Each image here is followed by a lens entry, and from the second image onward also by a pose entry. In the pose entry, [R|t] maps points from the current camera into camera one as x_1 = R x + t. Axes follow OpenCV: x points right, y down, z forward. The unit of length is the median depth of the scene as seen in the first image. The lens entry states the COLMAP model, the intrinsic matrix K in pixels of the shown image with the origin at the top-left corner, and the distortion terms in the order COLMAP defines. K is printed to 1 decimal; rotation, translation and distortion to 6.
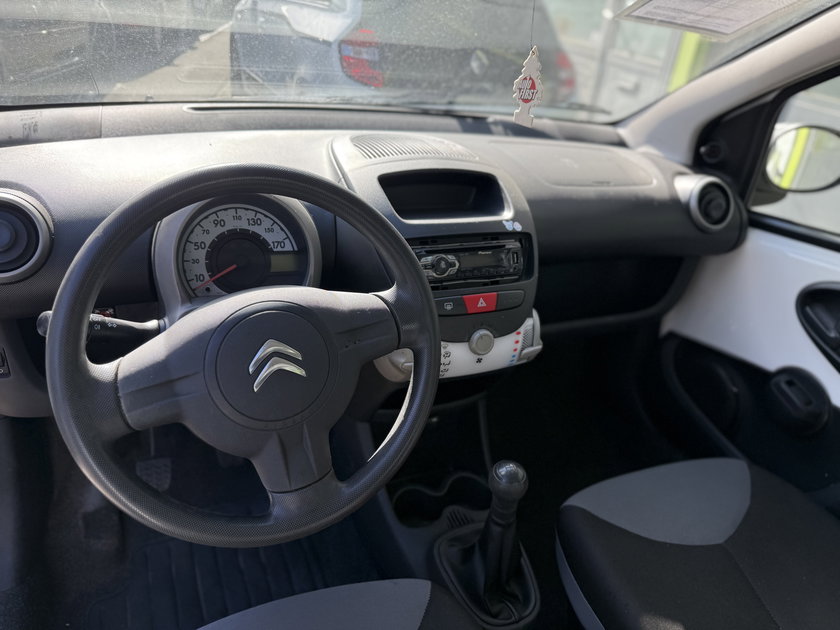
lens RADIAL K [[594.8, 0, 420.0], [0, 594.8, 315.0], [0, 0, 1]] dist [-0.003165, -0.003917]
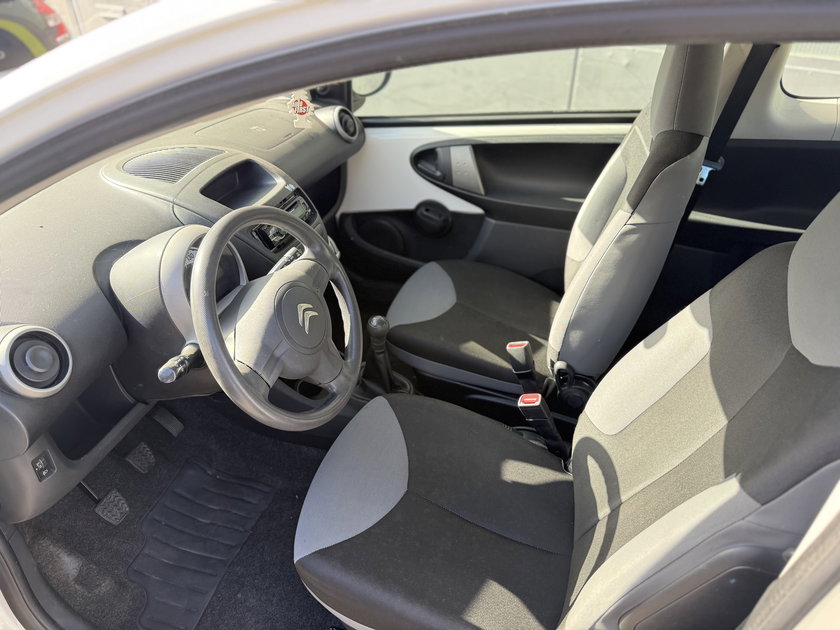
lens RADIAL K [[594.8, 0, 420.0], [0, 594.8, 315.0], [0, 0, 1]] dist [-0.003165, -0.003917]
pose [[0.639770, -0.510823, 0.574243, -0.541774], [0.408201, 0.858909, 0.309269, -0.167948], [-0.651204, 0.036545, 0.758023, -0.277998]]
